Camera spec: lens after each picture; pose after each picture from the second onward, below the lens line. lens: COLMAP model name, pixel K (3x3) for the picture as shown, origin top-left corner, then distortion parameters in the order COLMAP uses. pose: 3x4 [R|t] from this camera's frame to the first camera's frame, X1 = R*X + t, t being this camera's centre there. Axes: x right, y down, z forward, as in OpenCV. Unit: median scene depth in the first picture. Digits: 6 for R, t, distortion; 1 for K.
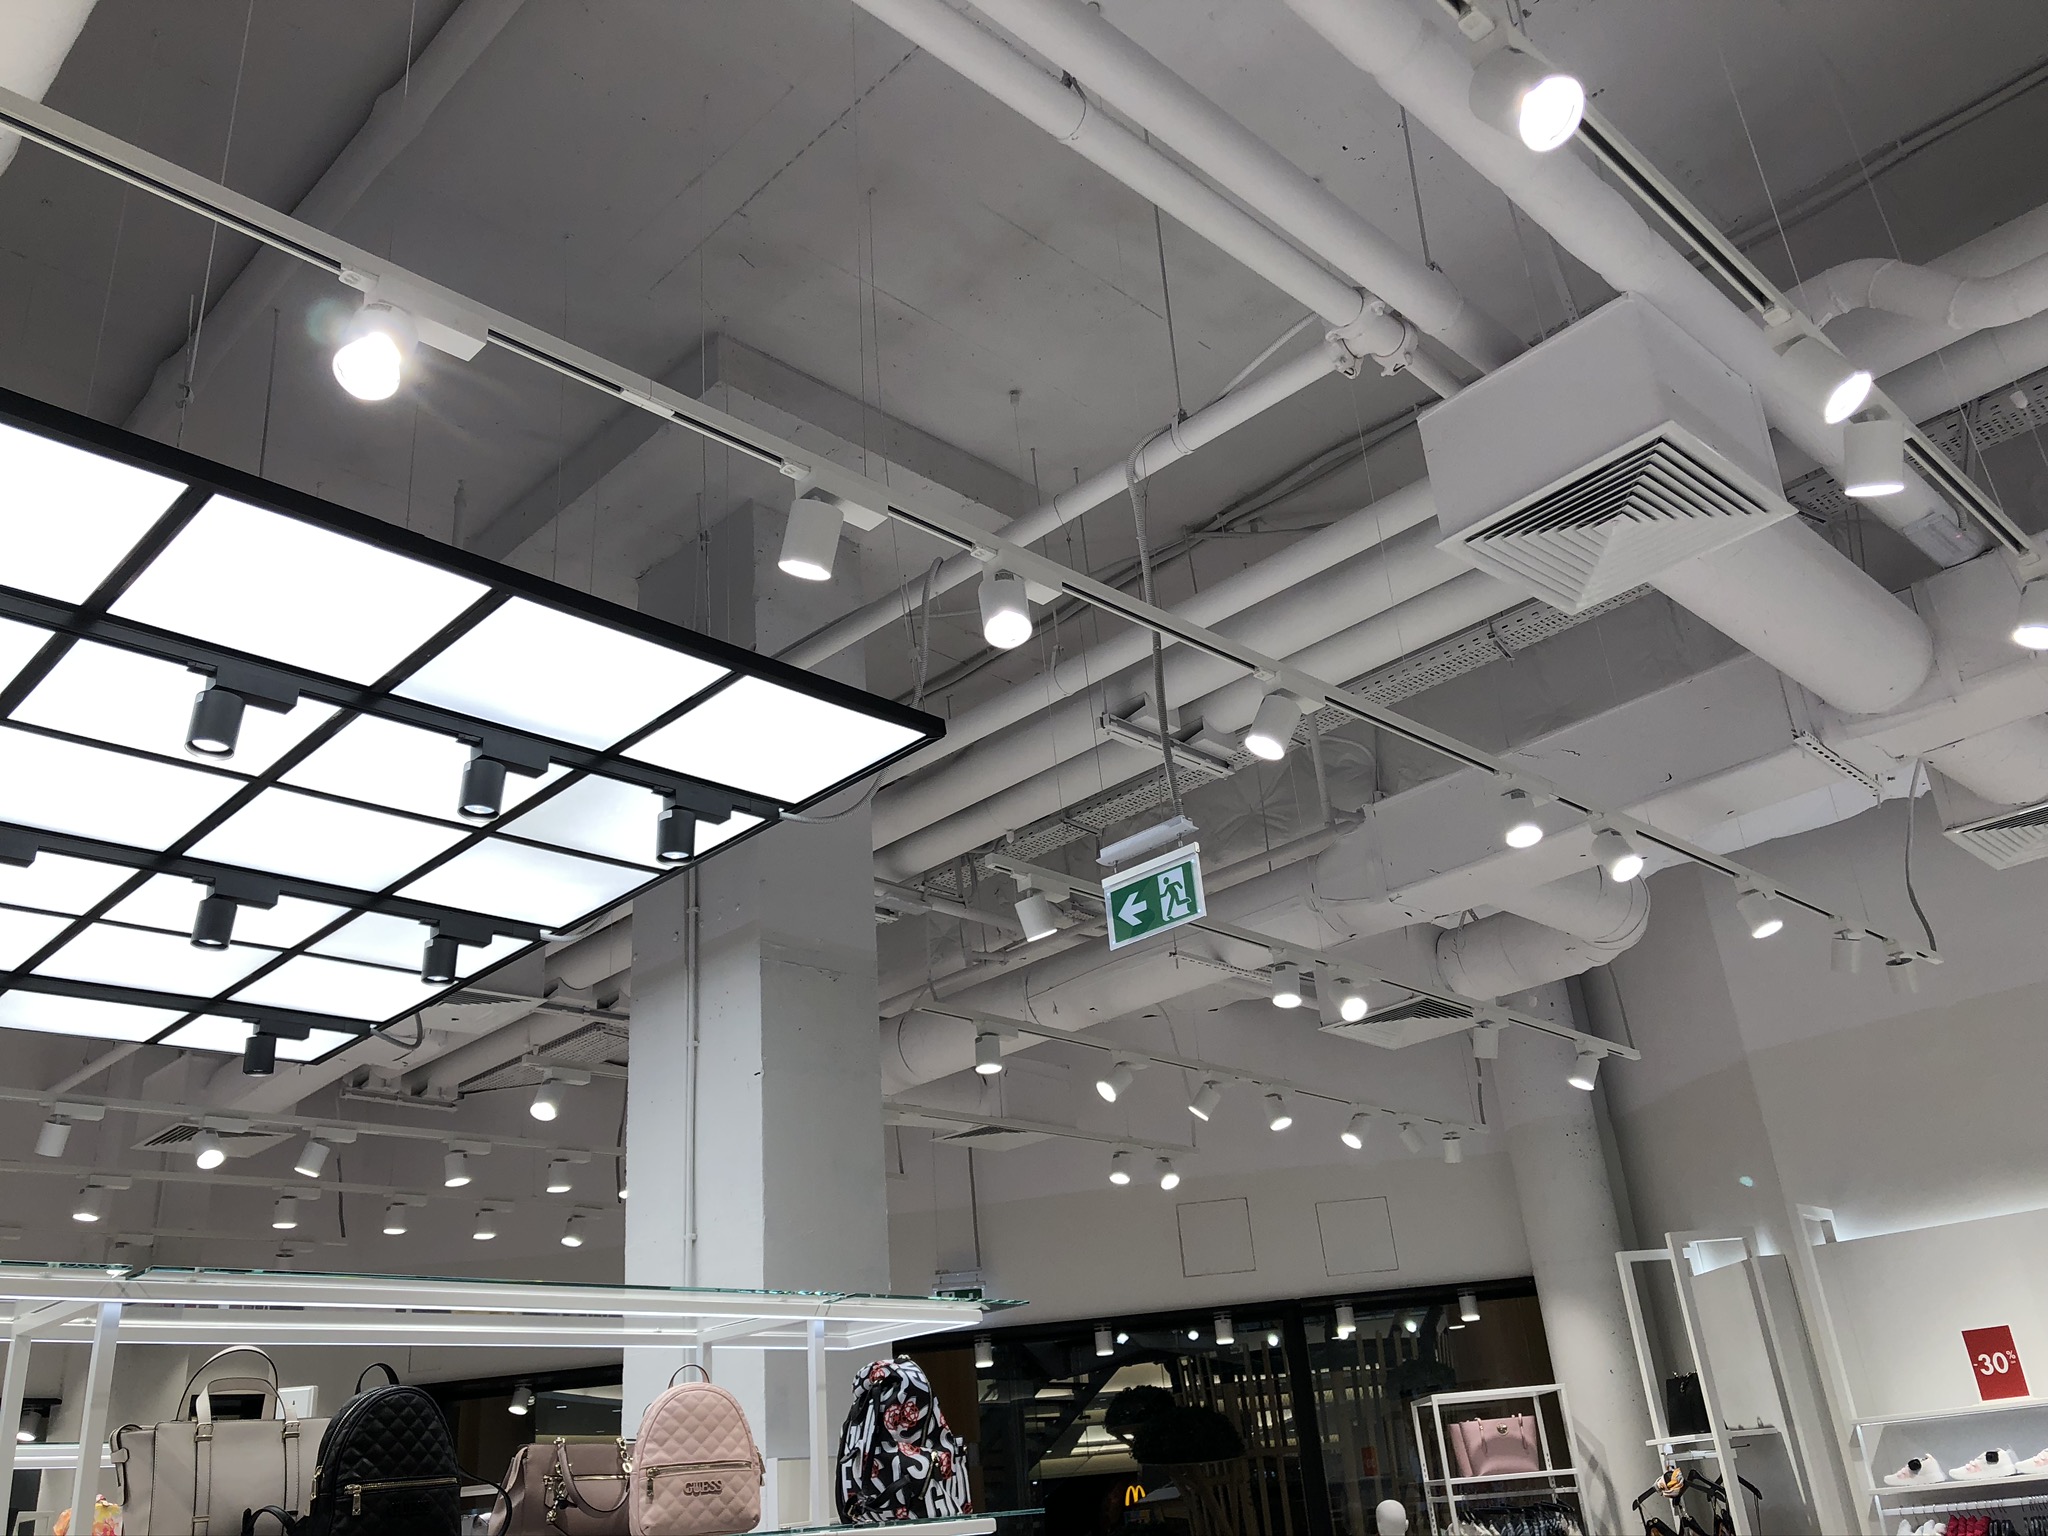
lens RADIAL K [[1673.3, 0, 1016.7], [0, 1673.3, 758.5], [0, 0, 1]] dist [0.057582, -0.074942]
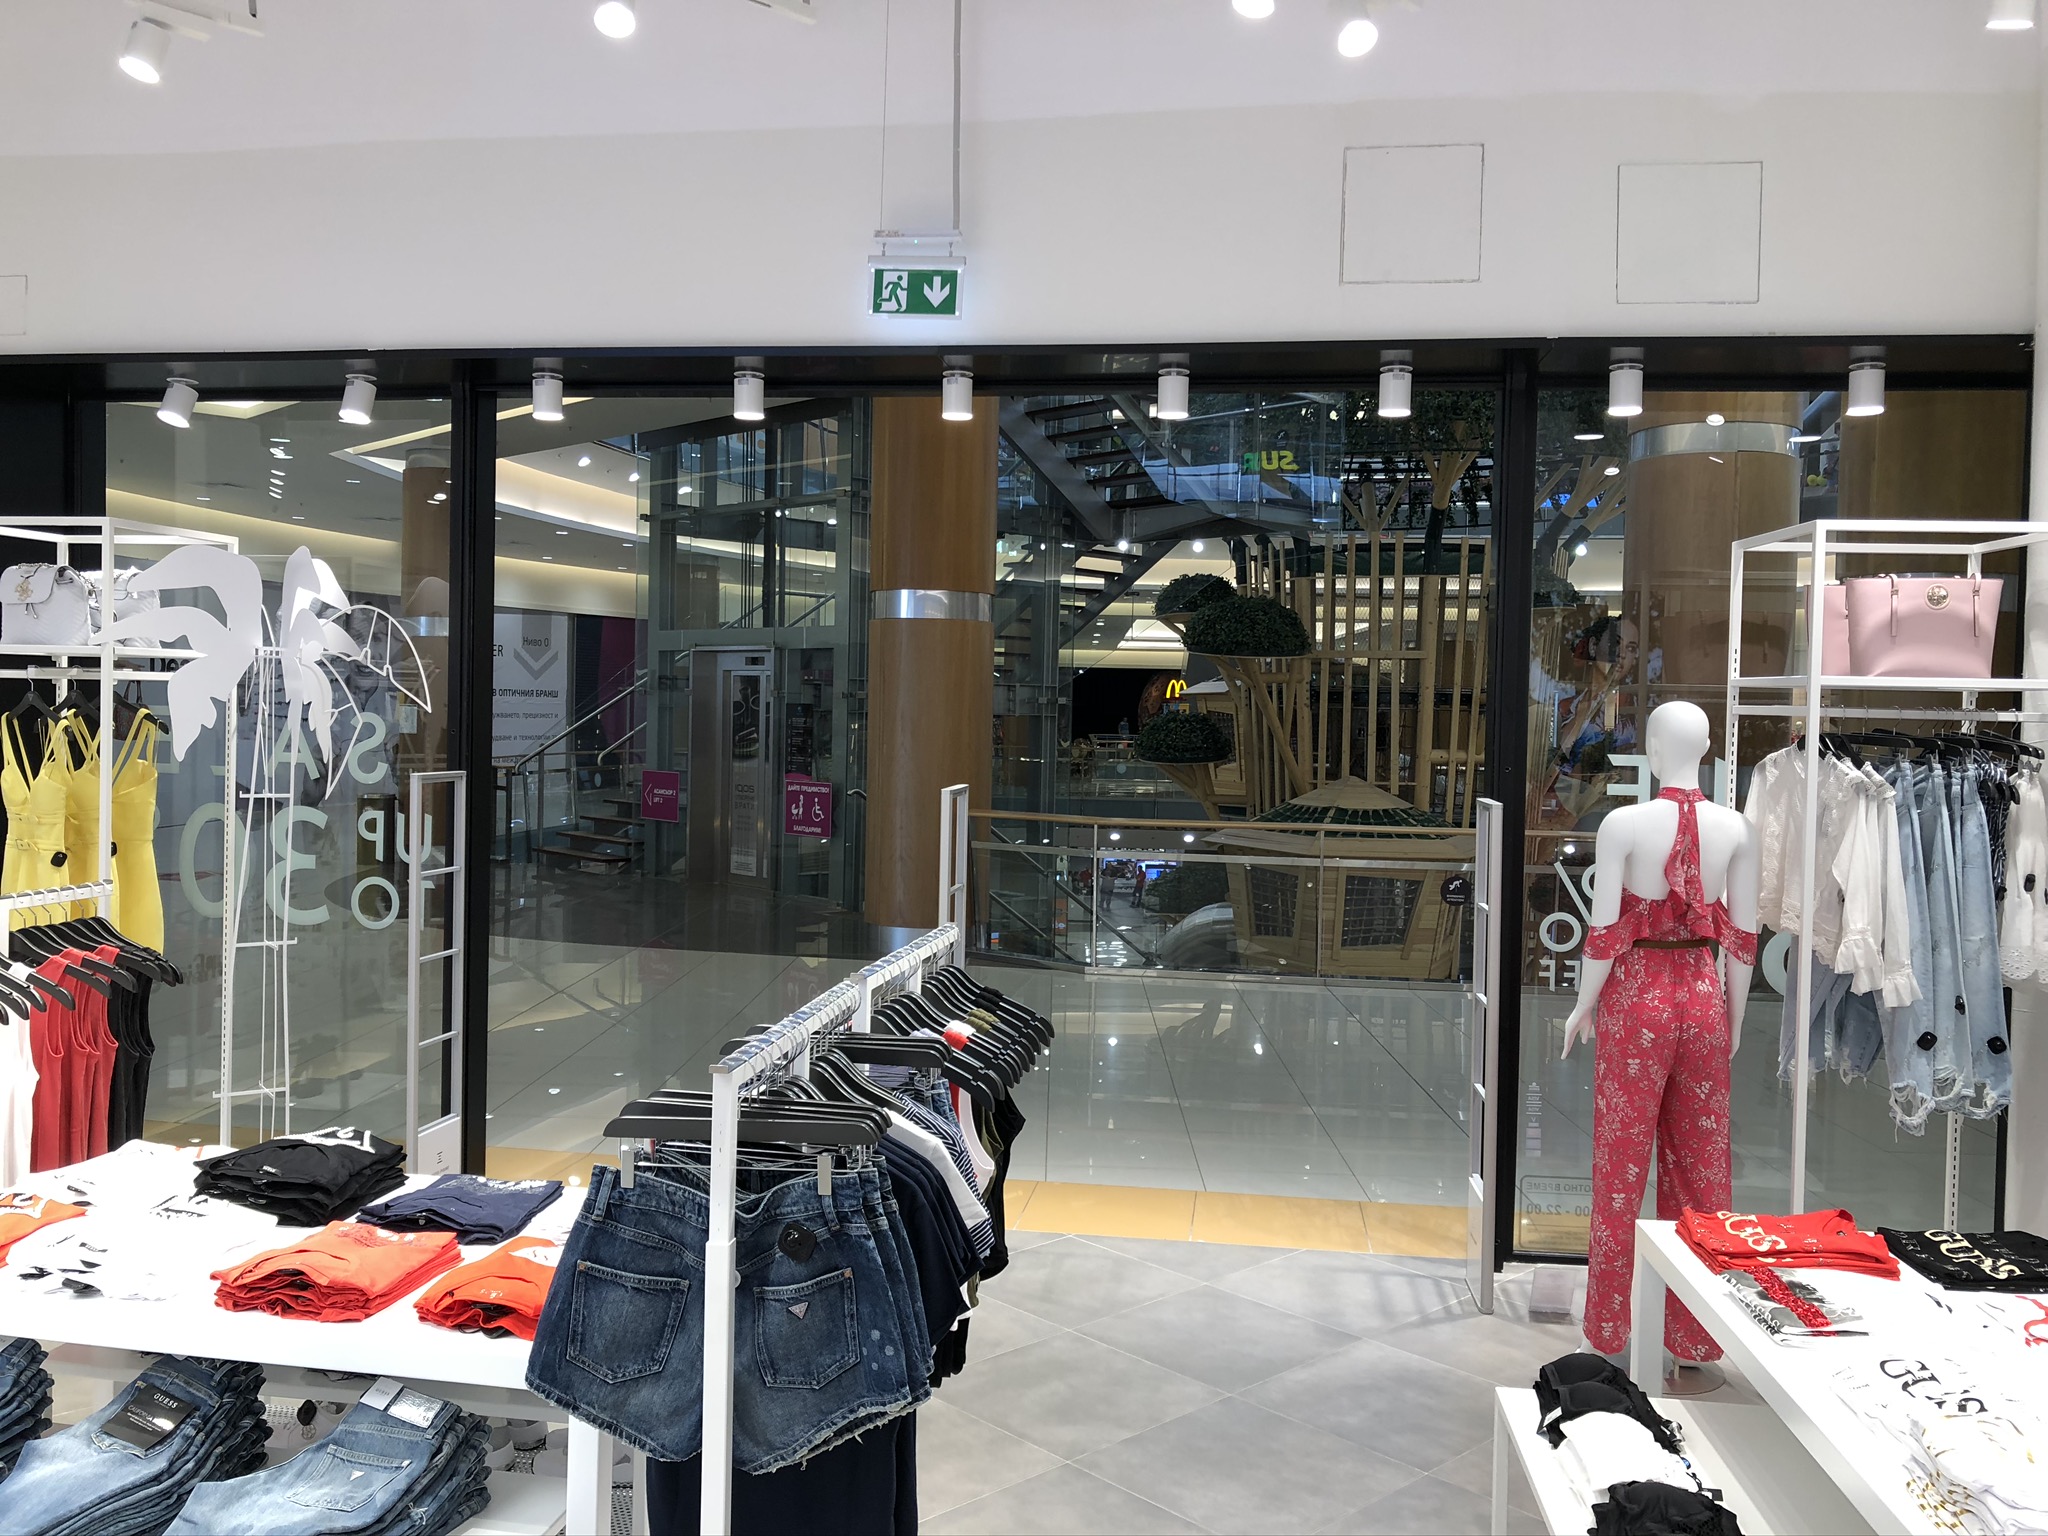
lens RADIAL K [[1673.3, 0, 1016.7], [0, 1673.3, 758.5], [0, 0, 1]] dist [0.057582, -0.074942]
pose [[0.995115, 0.095332, -0.025648, 0.010143], [-0.074144, 0.893247, 0.443410, 0.081370], [0.065181, -0.439342, 0.895952, 0.174579]]
